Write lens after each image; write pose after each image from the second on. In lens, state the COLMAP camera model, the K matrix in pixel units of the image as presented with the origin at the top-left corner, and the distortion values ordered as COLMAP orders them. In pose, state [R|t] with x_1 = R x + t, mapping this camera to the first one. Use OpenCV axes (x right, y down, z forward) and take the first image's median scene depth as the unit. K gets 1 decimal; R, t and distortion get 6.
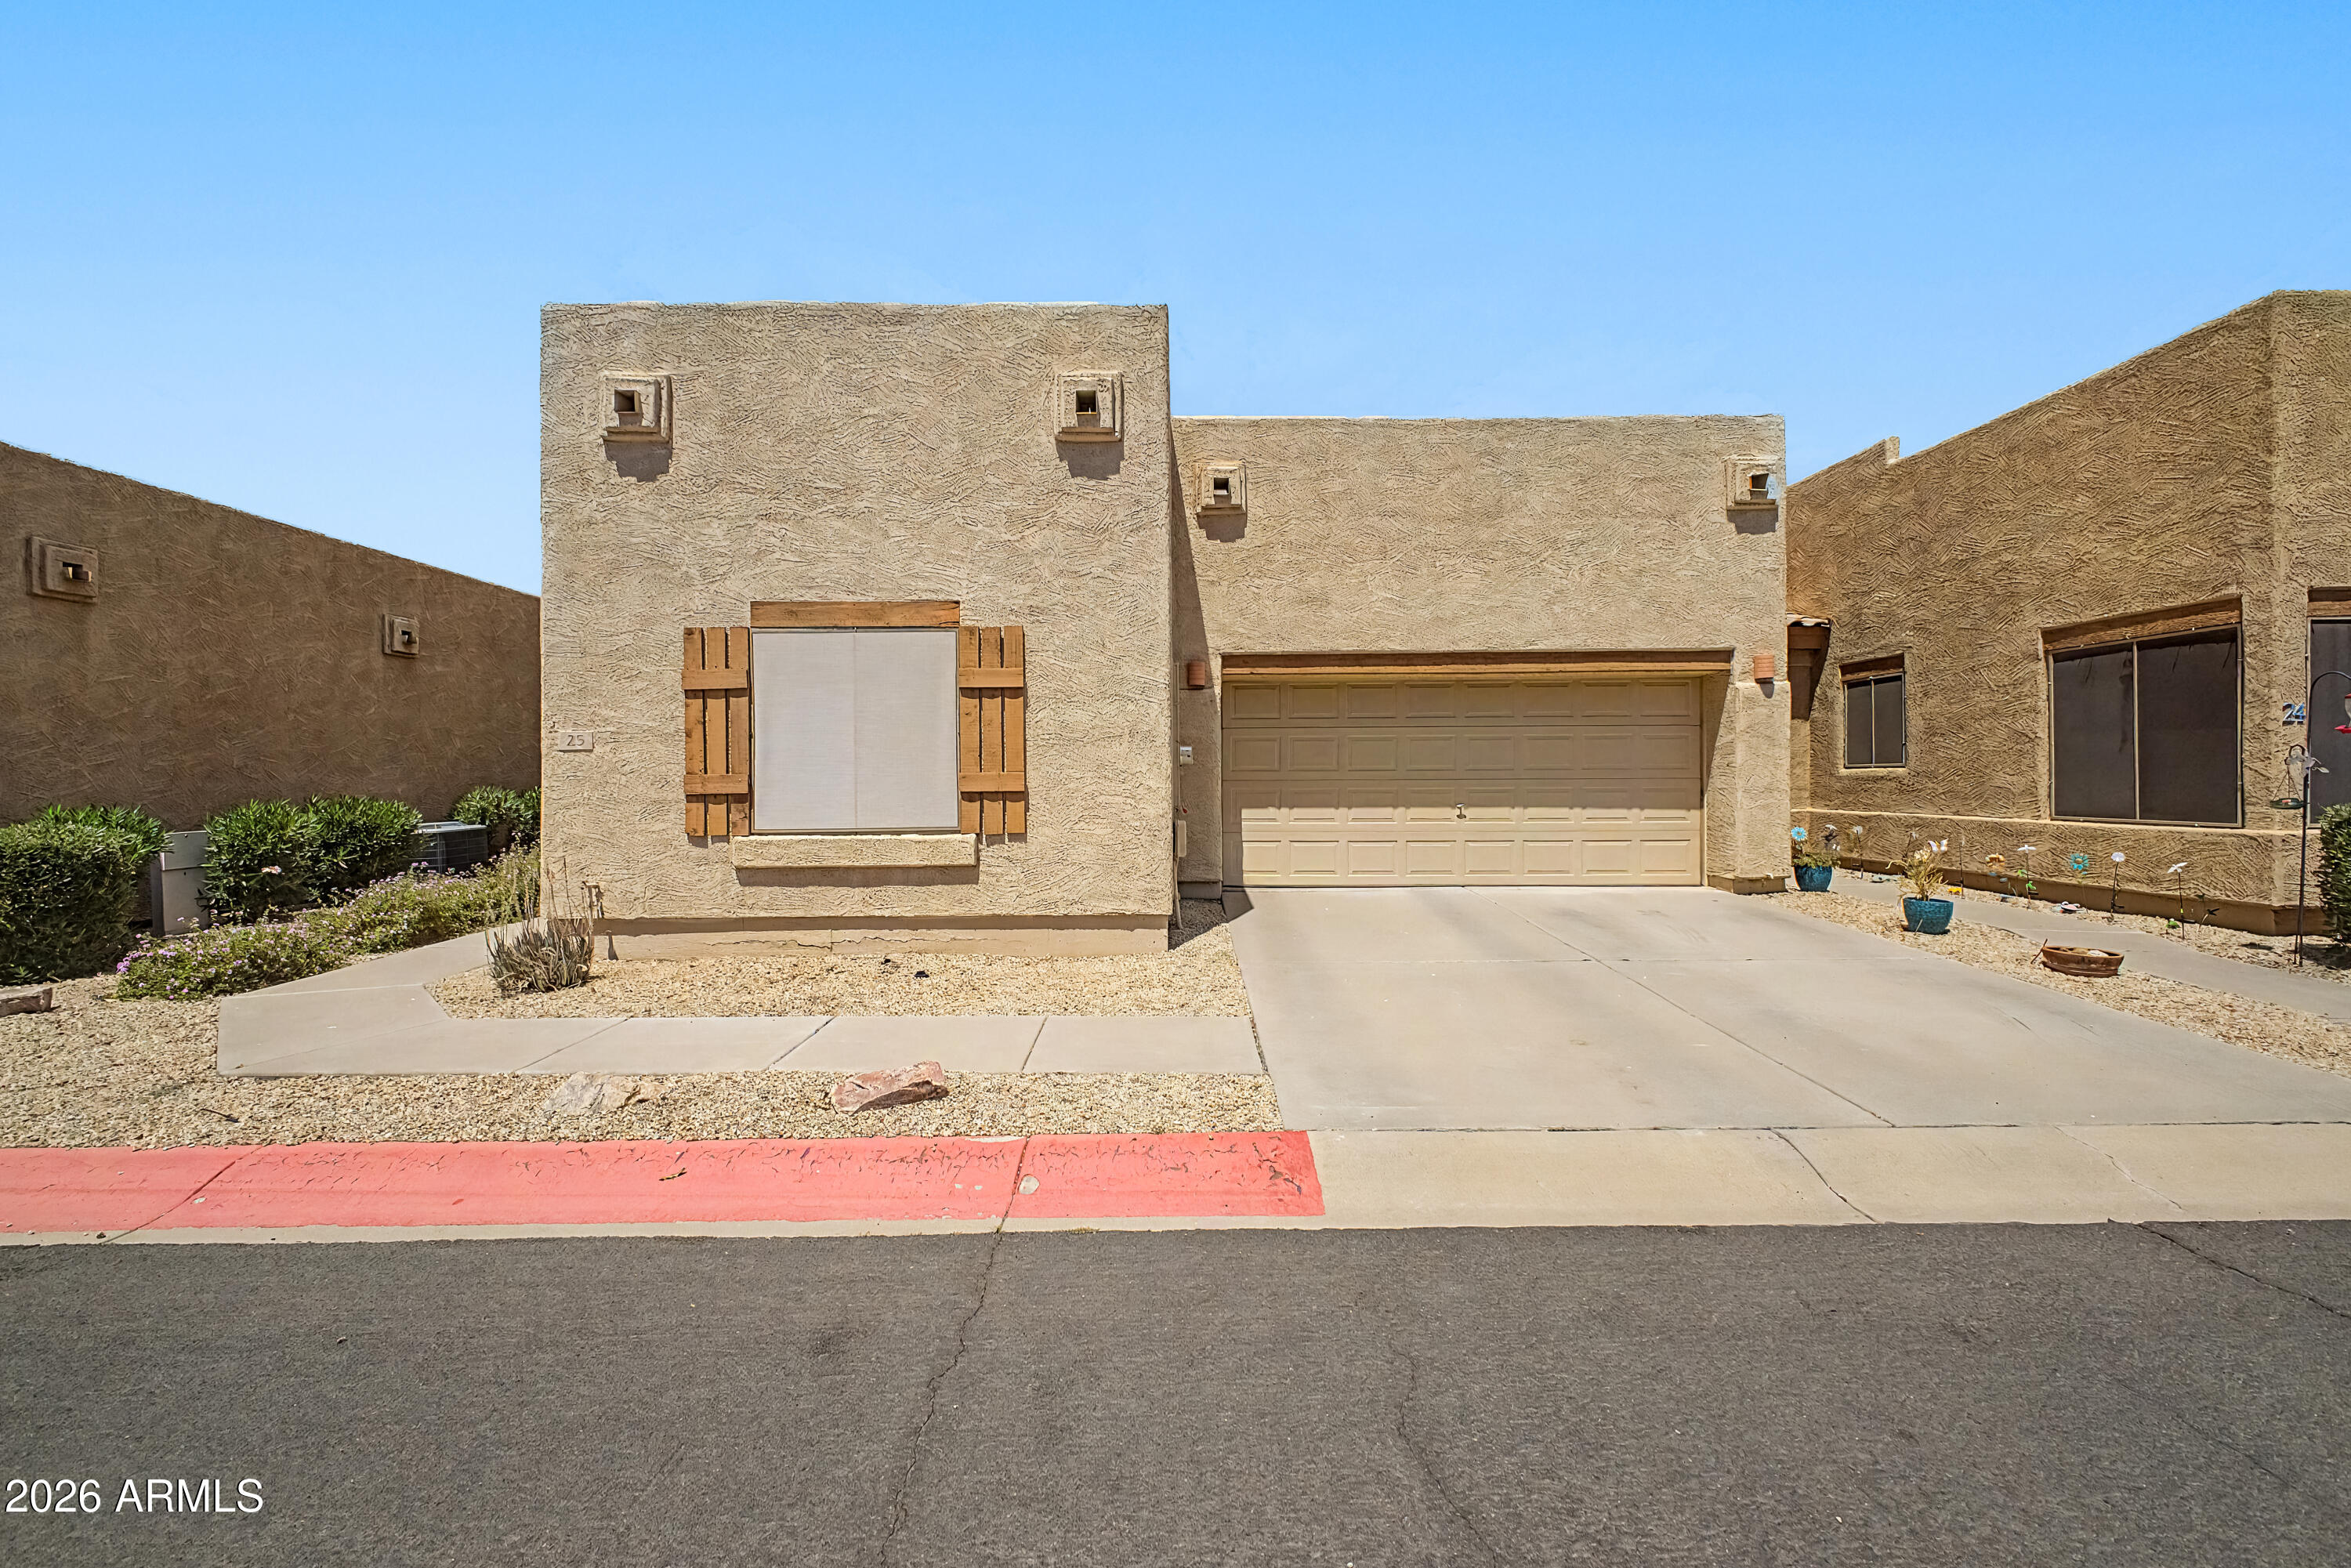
lens RADIAL K [[928.1, 0, 1173.7], [0, 928.1, 782.5], [0, 0, 1]] dist [0.022294, -0.008173]
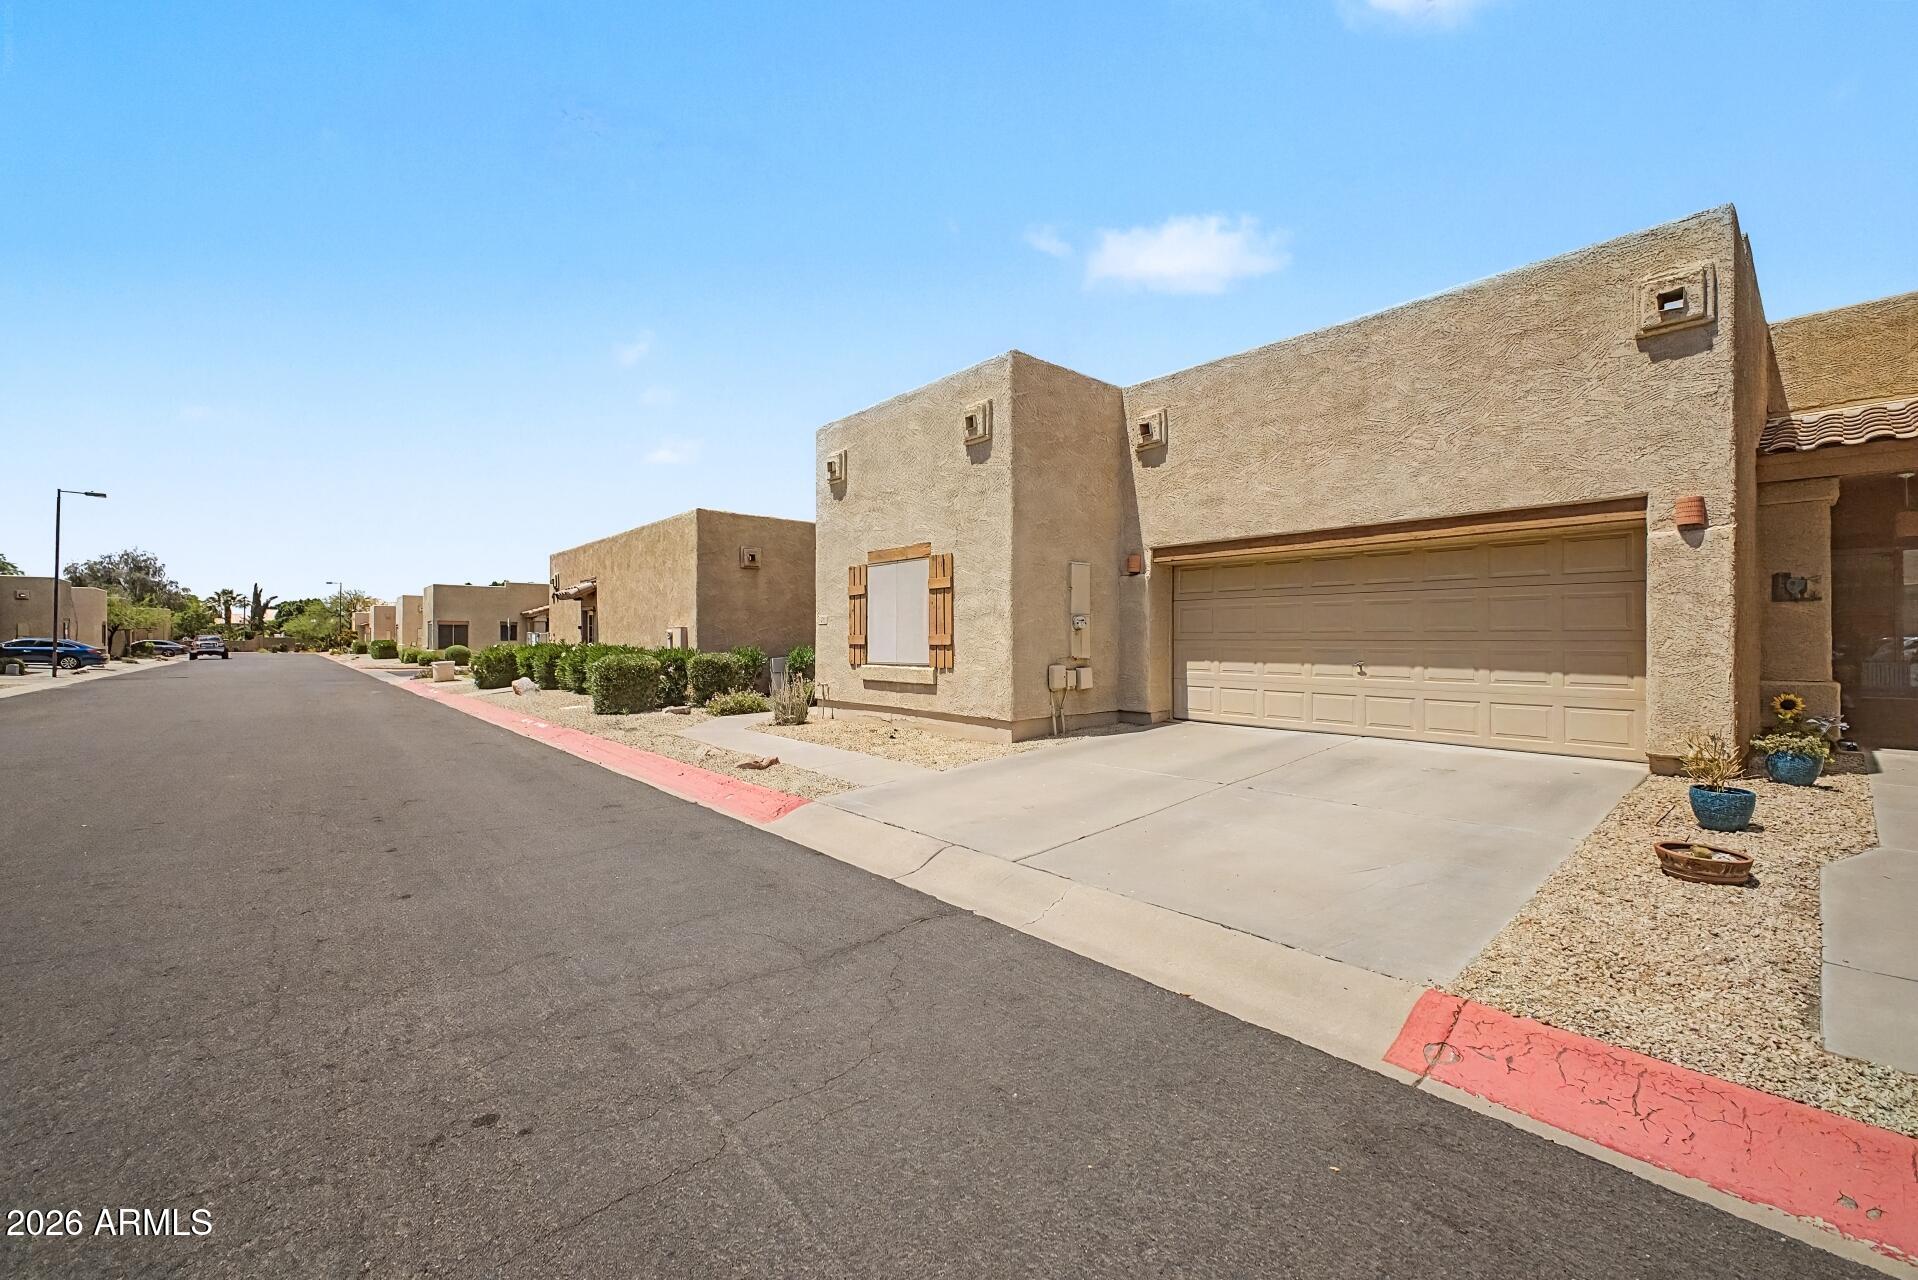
lens RADIAL K [[759.8, 0, 959.0], [0, 759.8, 640.0], [0, 0, 1]] dist [-0.001100, -0.000110]
pose [[0.651508, 0.007688, -0.758603, 0.939916], [-0.006196, 0.999969, 0.004813, -0.006962], [0.758616, 0.001565, 0.651536, 0.054952]]
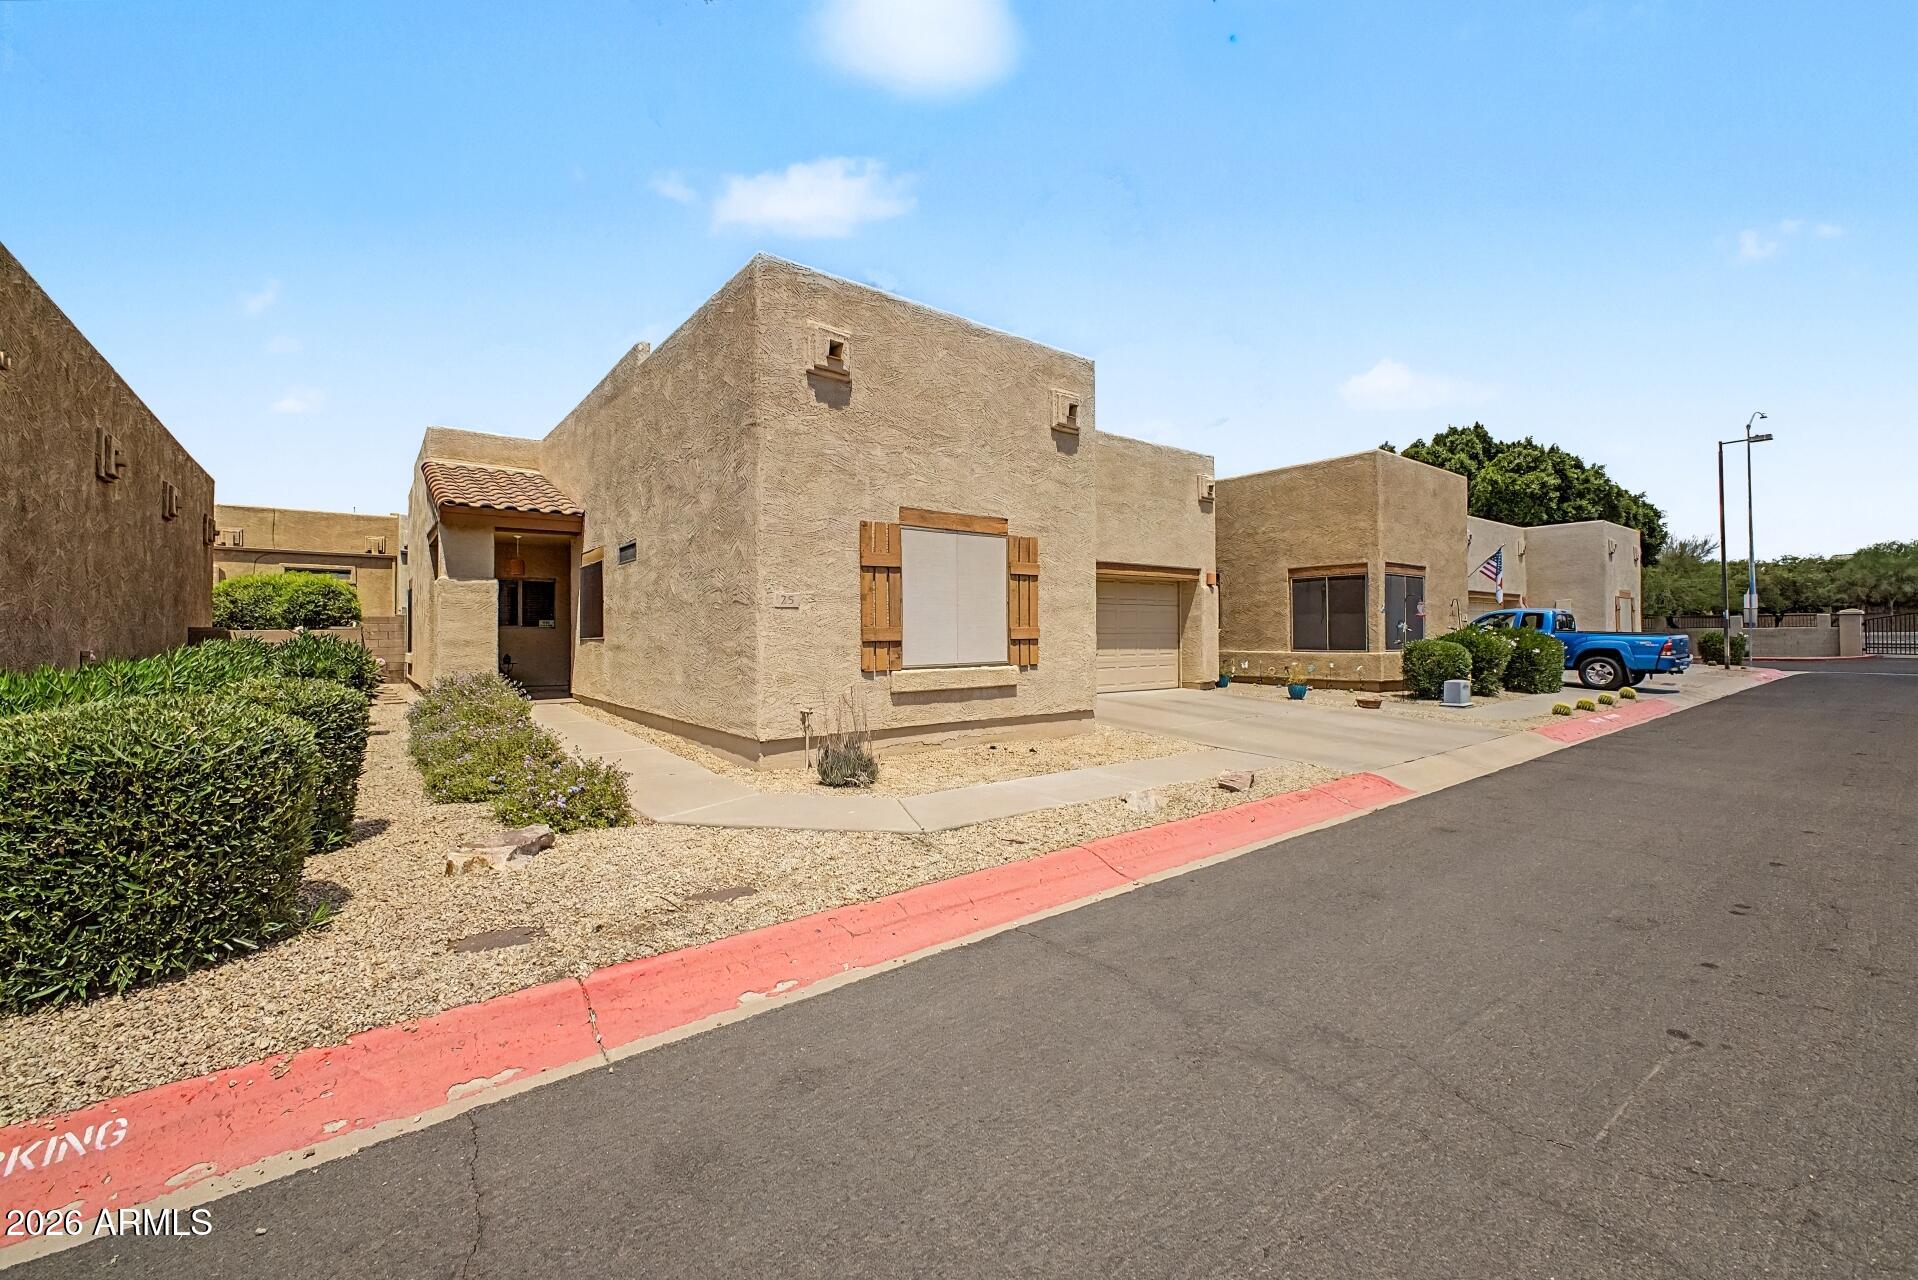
lens RADIAL K [[757.2, 0, 957.6], [0, 757.2, 638.8], [0, 0, 1]] dist [0.022294, -0.008173]
pose [[0.792622, -0.001916, 0.609710, -1.068331], [0.002560, 0.999997, -0.000185, 0.009296], [-0.609708, 0.001708, 0.792624, 0.025610]]
